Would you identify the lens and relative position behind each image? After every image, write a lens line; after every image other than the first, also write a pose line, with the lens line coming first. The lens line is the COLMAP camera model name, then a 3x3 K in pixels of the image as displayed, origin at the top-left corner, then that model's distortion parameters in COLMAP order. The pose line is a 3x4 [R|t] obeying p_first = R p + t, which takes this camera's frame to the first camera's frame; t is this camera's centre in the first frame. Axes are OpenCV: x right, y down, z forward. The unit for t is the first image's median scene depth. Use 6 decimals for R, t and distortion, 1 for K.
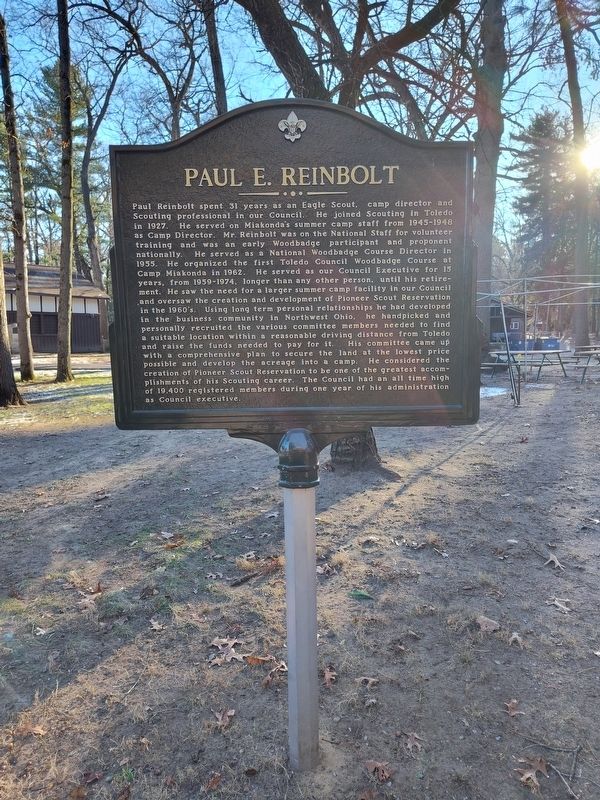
lens RADIAL K [[545.4, 0, 308.4], [0, 545.4, 396.1], [0, 0, 1]] dist [0.060715, -0.023988]
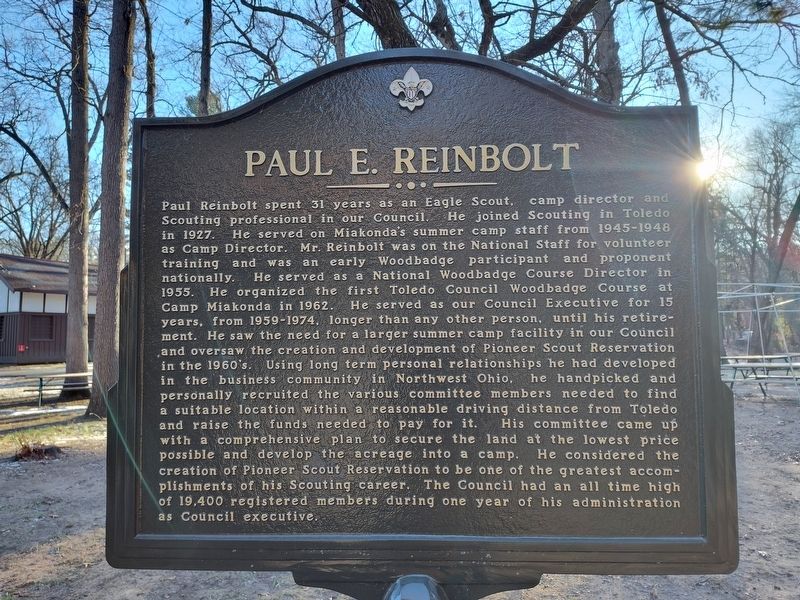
lens RADIAL K [[545.4, 0, 404.1], [0, 545.4, 305.2], [0, 0, 1]] dist [0.060715, -0.023988]
pose [[0.998910, 0.004435, -0.046465, -0.005893], [-0.012158, 0.985834, -0.167280, -0.122263], [0.045065, 0.167662, 0.984814, 0.389256]]
